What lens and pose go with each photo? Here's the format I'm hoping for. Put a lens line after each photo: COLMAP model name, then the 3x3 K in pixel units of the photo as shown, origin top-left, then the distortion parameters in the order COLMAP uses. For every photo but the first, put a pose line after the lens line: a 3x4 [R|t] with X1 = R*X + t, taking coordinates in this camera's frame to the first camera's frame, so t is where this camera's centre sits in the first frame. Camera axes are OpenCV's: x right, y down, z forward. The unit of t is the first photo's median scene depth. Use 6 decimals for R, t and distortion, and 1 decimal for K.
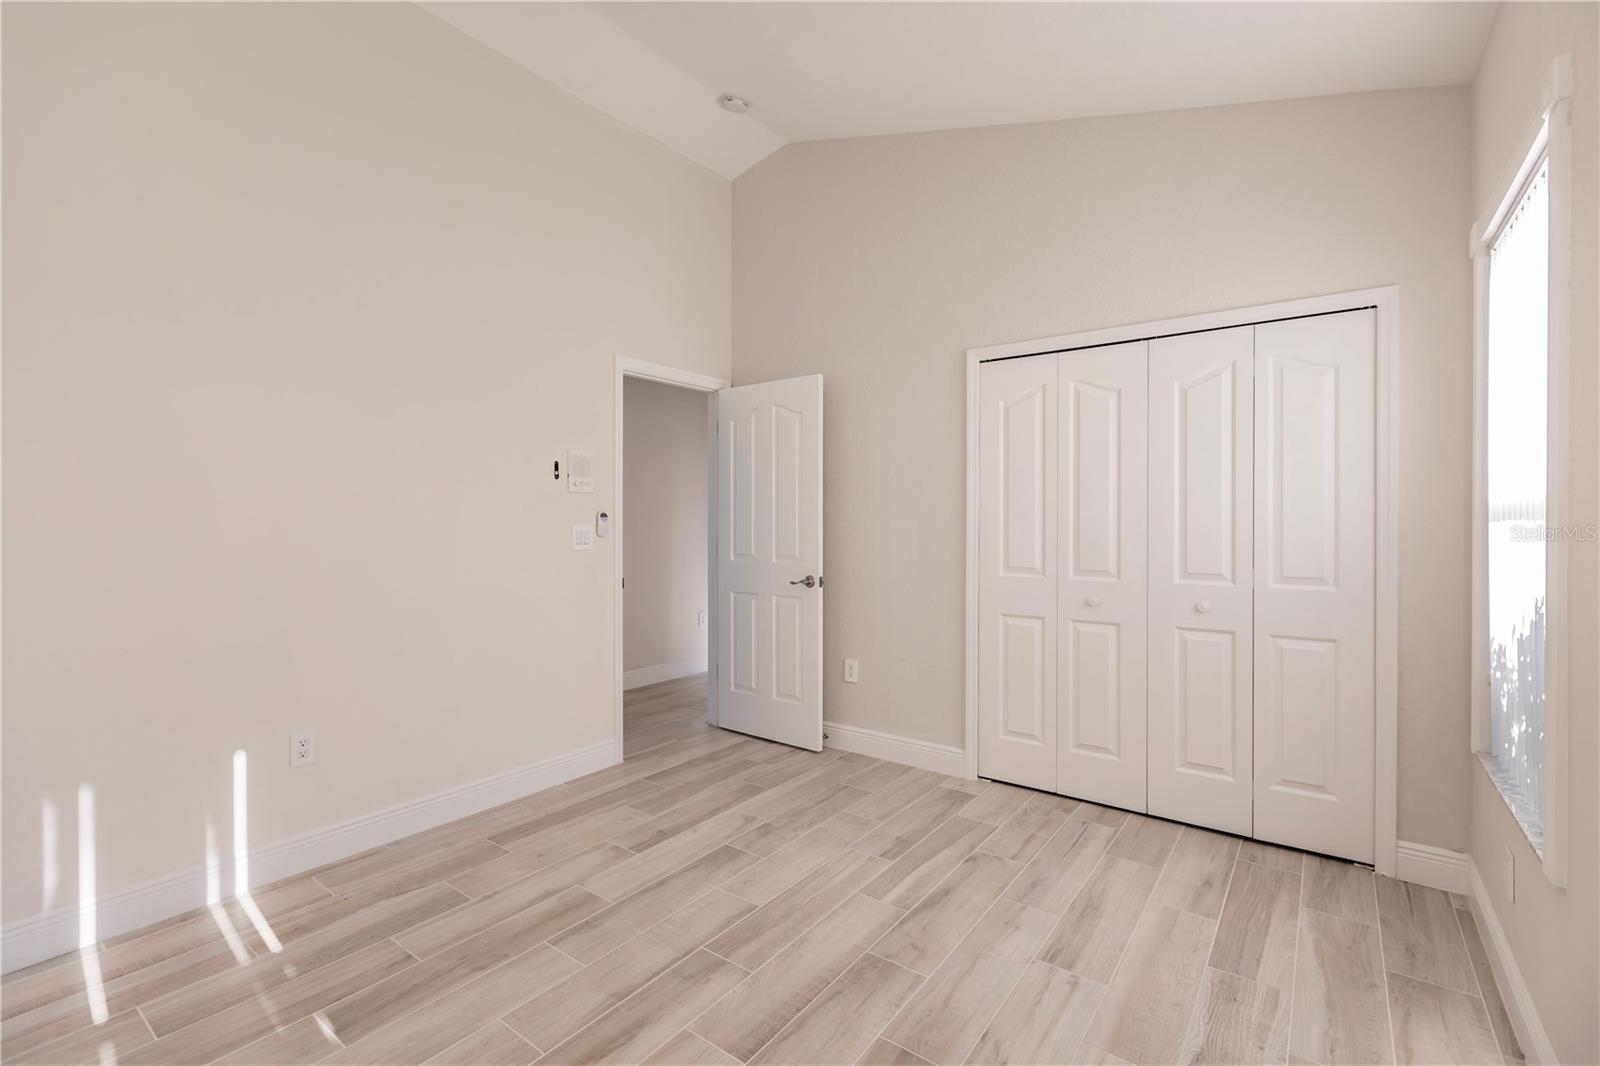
lens RADIAL K [[641.1, 0, 795.6], [0, 641.1, 528.2], [0, 0, 1]] dist [0.000974, 0.000146]
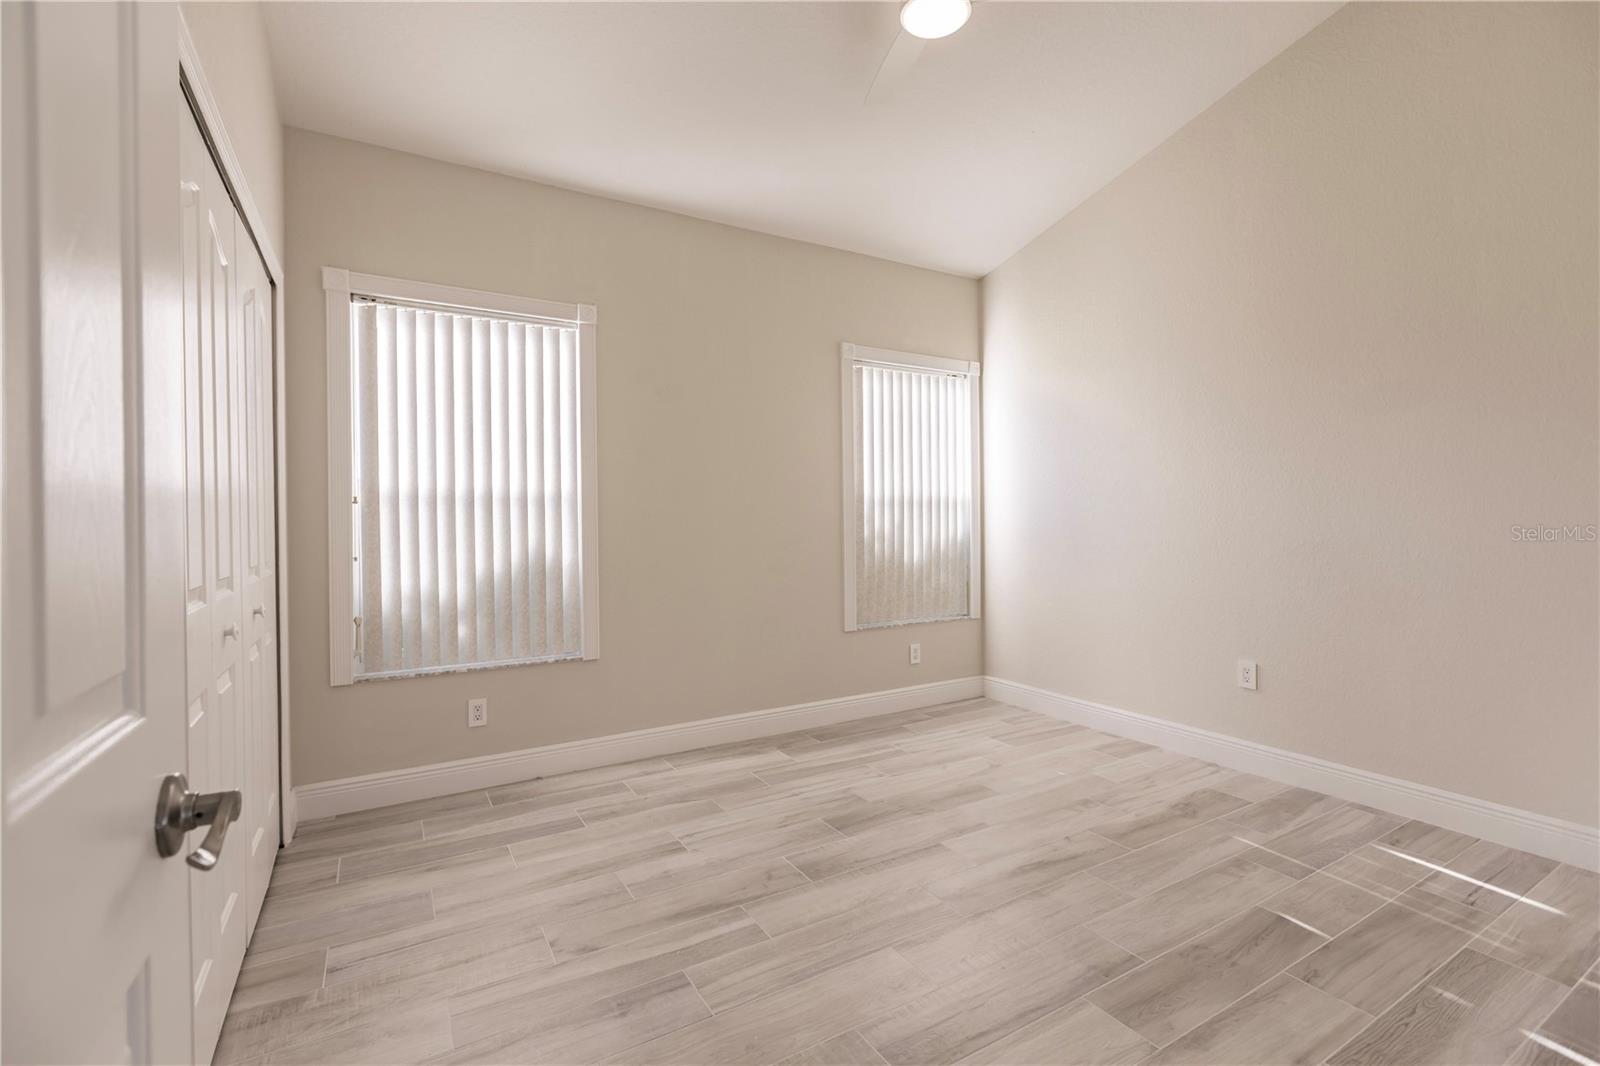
lens RADIAL K [[718.0, 0, 795.4], [0, 718.0, 528.8], [0, 0, 1]] dist [-0.000020, -0.000623]
pose [[-0.919564, 0.004069, 0.392920, -0.329095], [0.011320, 0.999806, 0.016137, 0.032855], [-0.392778, 0.019287, -0.919431, 2.021125]]
